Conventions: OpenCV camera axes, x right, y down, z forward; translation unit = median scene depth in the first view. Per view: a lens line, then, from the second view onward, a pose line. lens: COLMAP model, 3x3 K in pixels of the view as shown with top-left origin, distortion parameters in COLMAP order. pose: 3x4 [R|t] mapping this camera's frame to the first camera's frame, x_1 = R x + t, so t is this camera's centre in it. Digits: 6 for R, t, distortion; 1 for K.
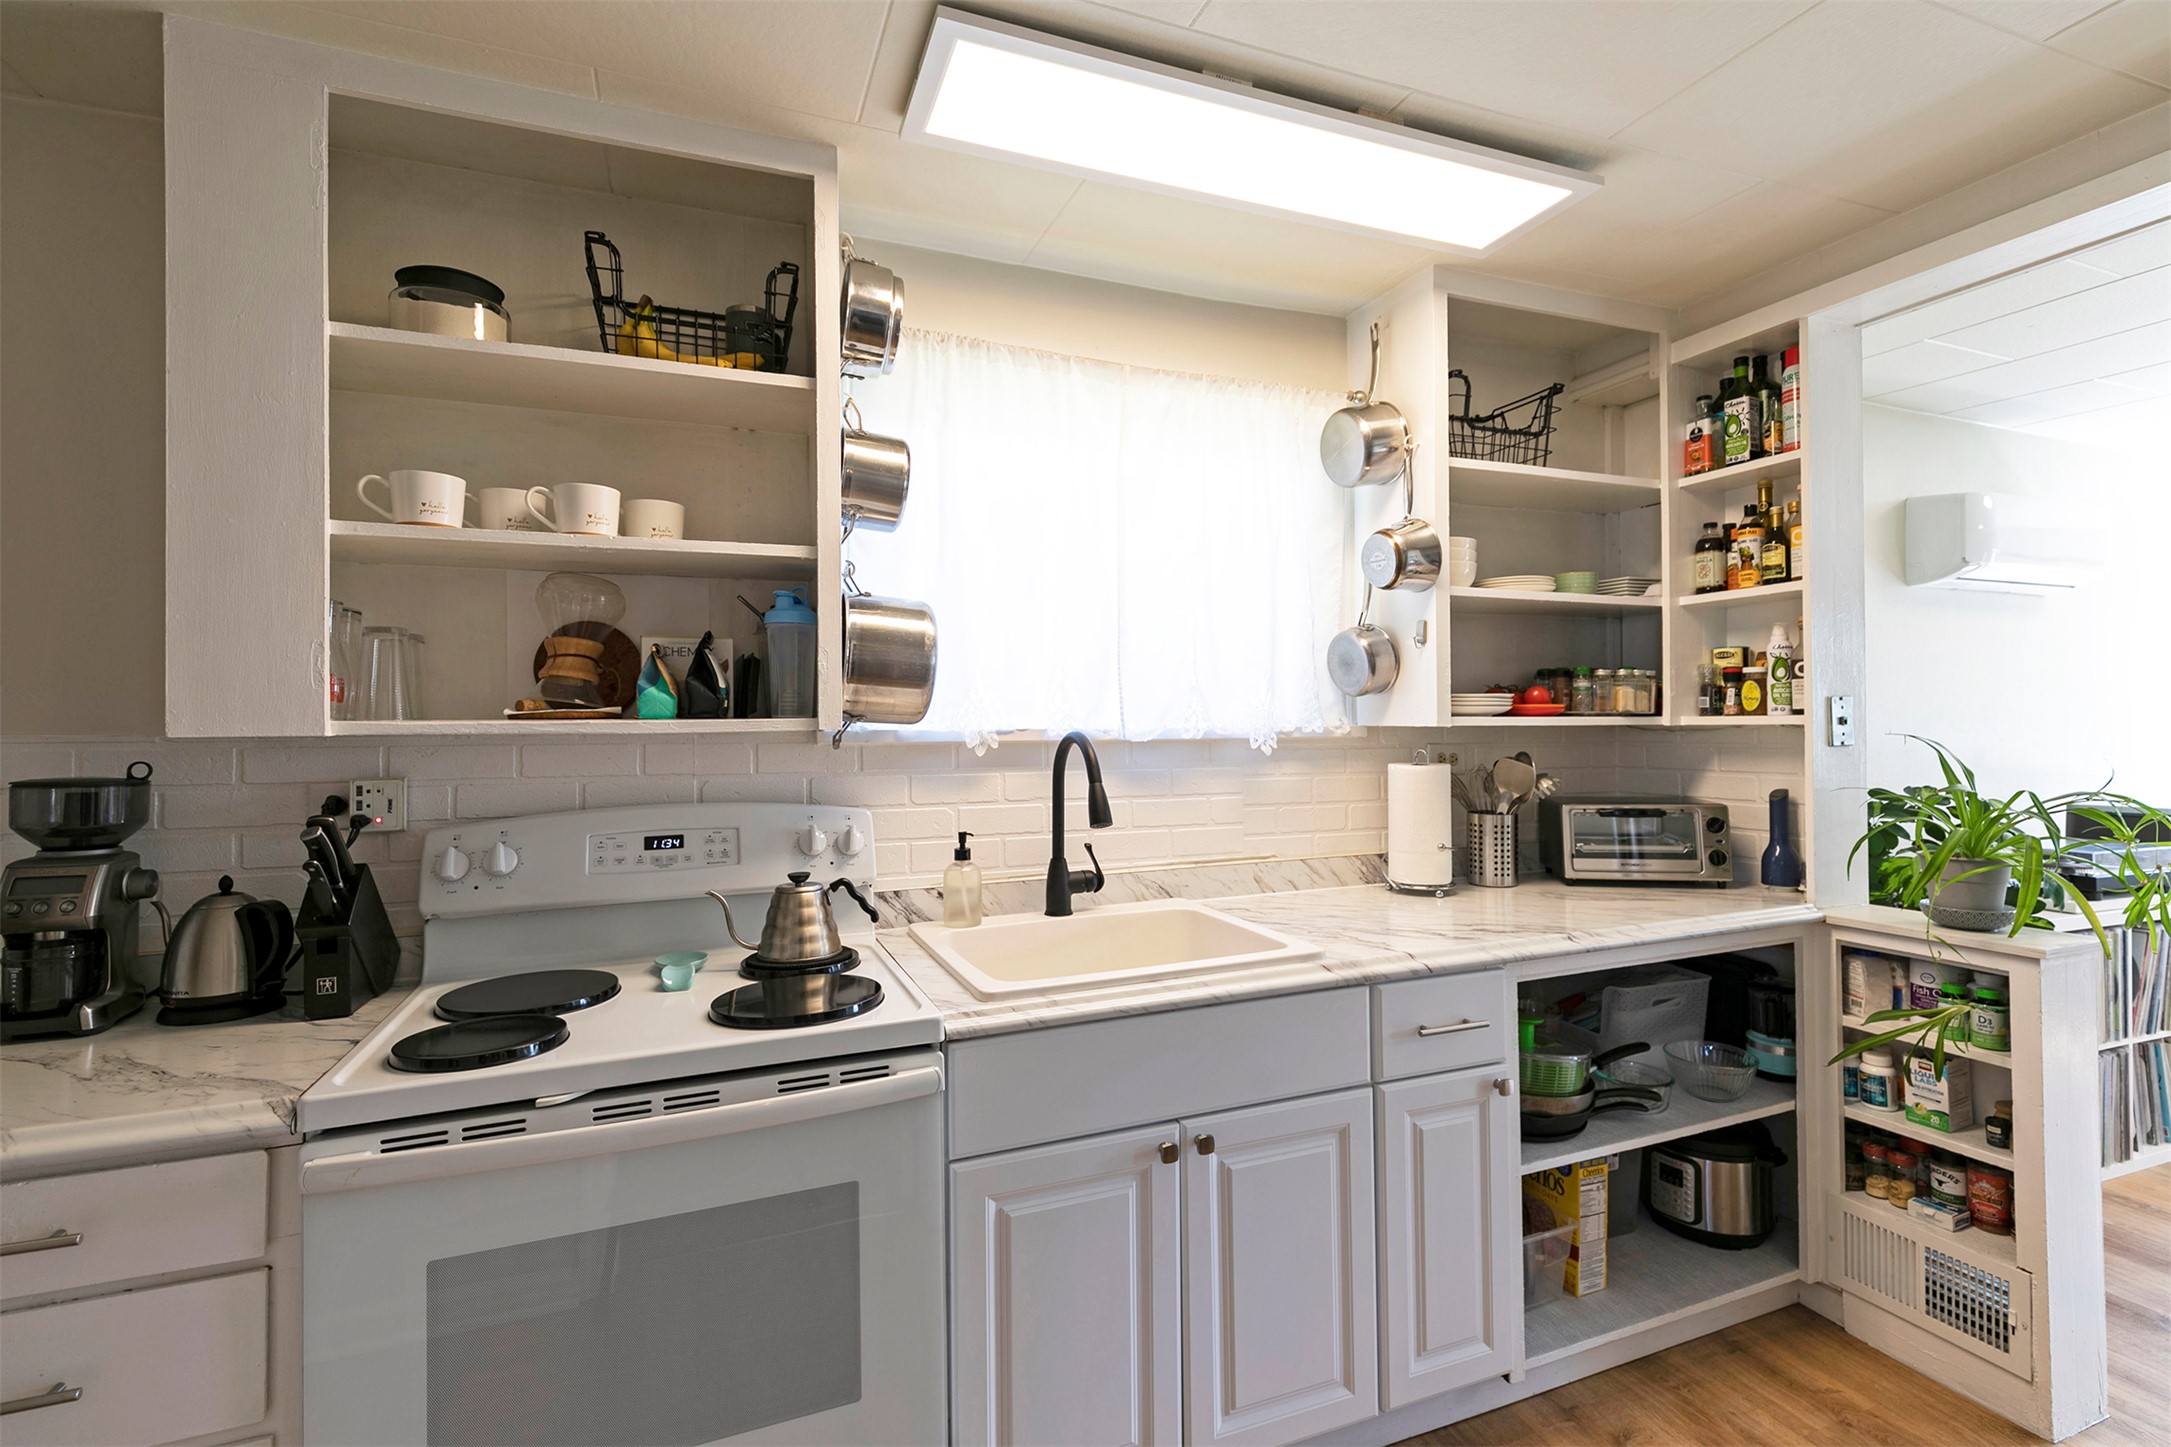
lens RADIAL K [[1019.2, 0, 1082.9], [0, 1019.2, 721.1], [0, 0, 1]] dist [0.028197, -0.007318]
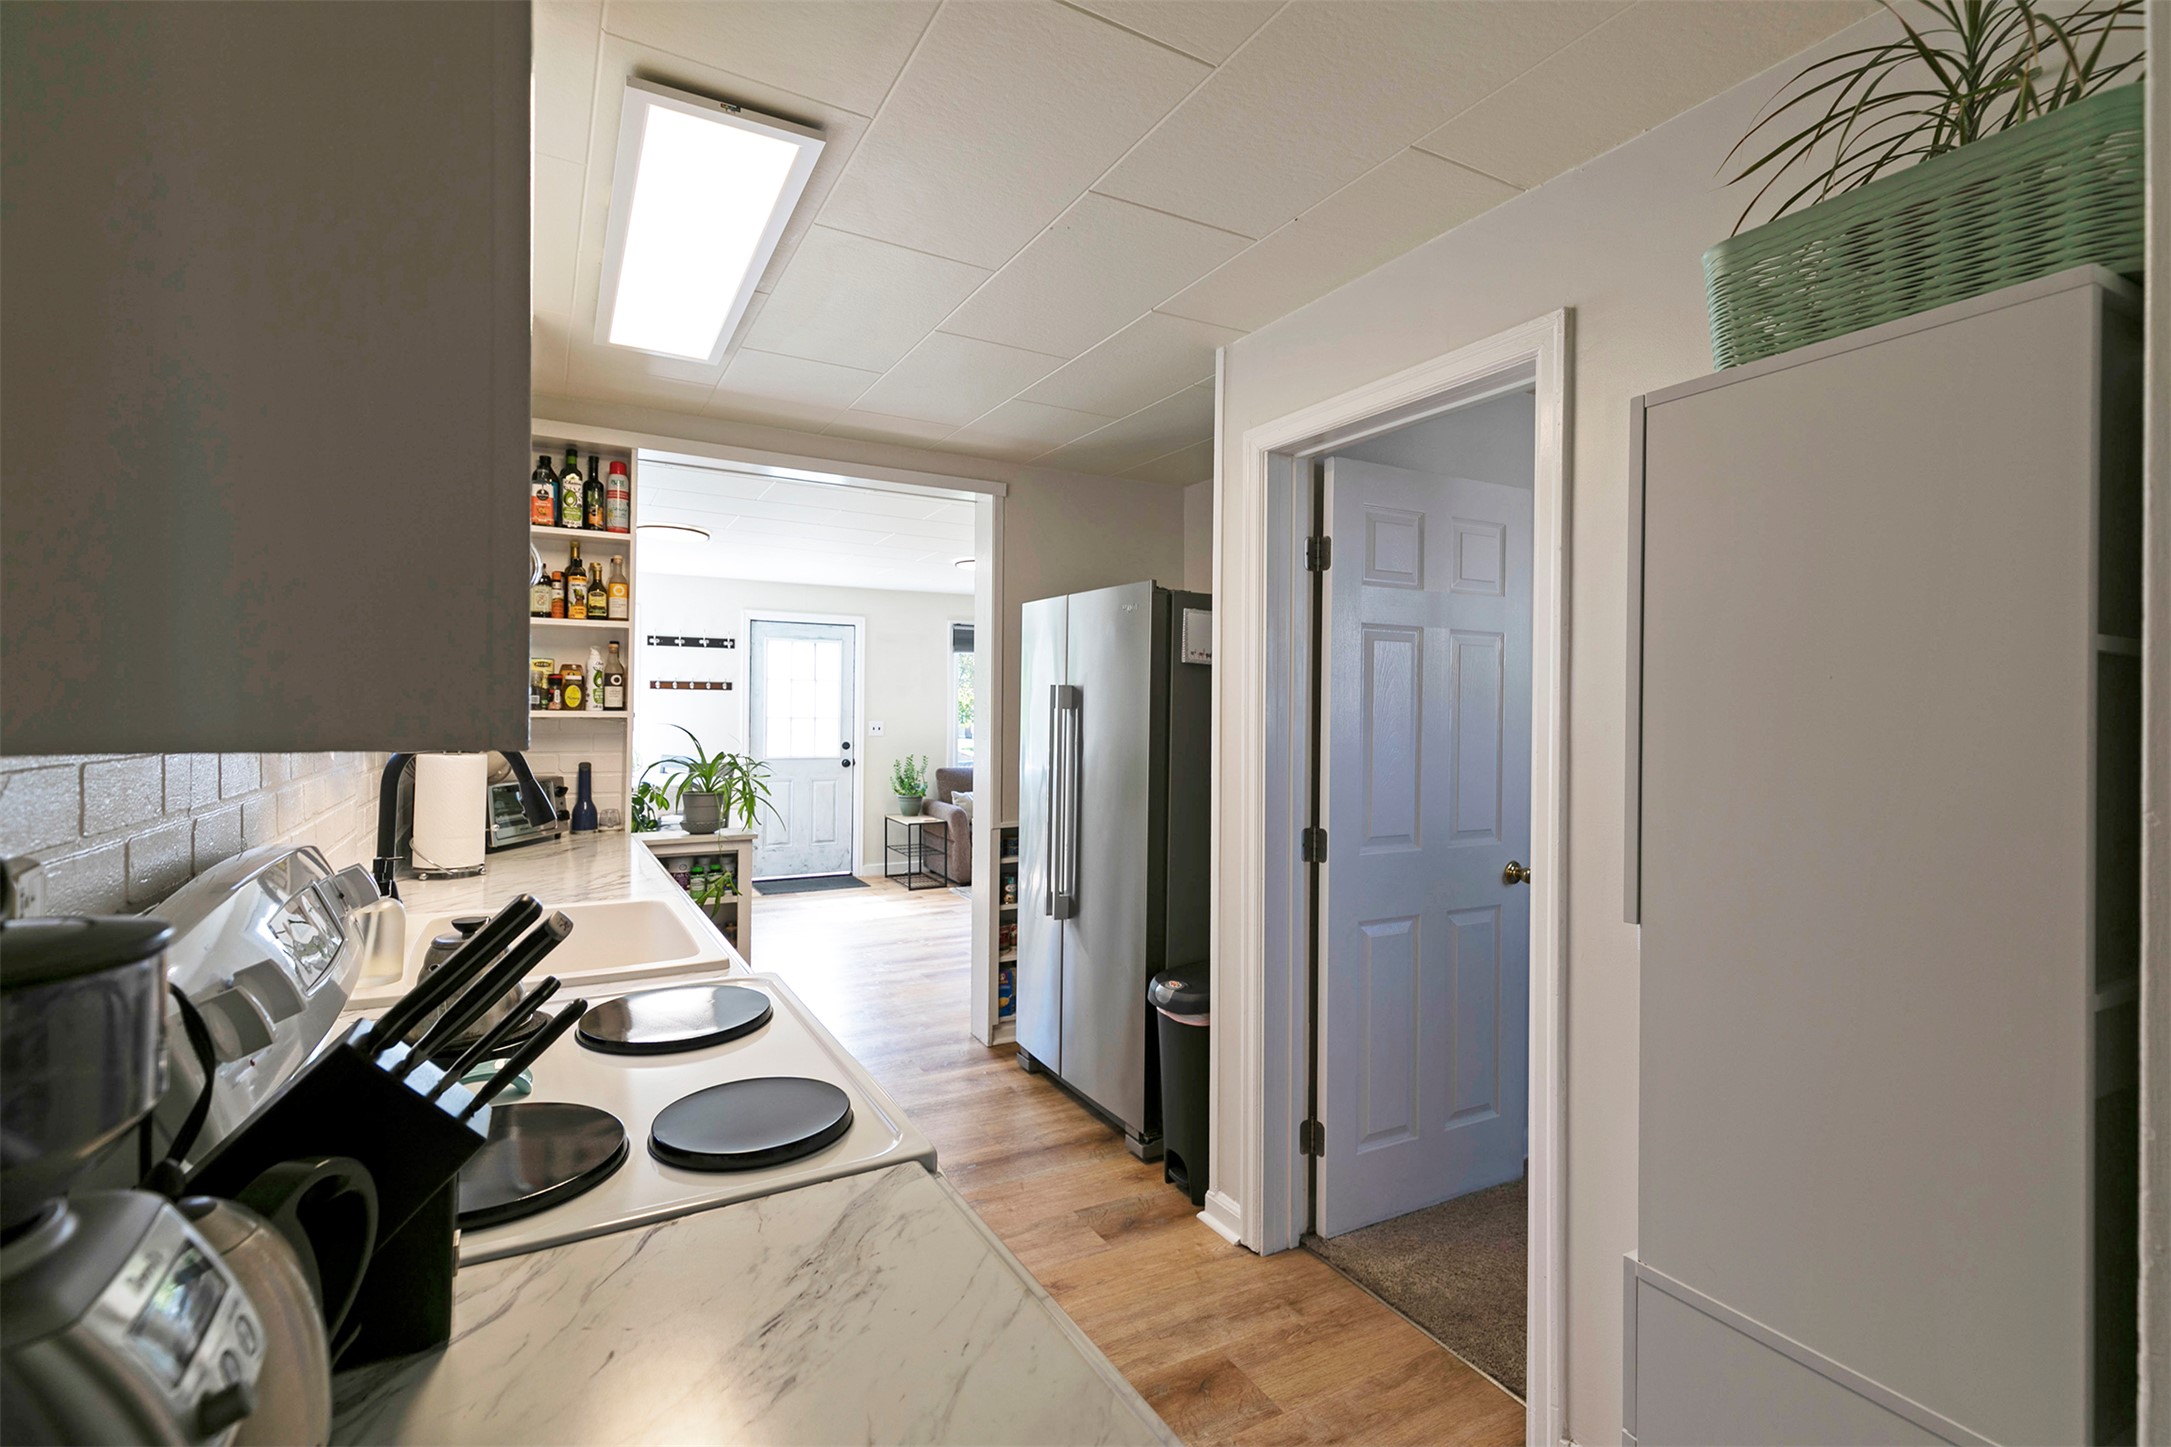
lens RADIAL K [[1019.2, 0, 1093.7], [0, 1019.2, 719.4], [0, 0, 1]] dist [0.028197, -0.007318]
pose [[-0.143403, 0.003832, 0.989657, -0.824159], [-0.007907, 0.999956, -0.005017, 0.007834], [-0.989633, -0.008545, -0.143366, 0.510526]]
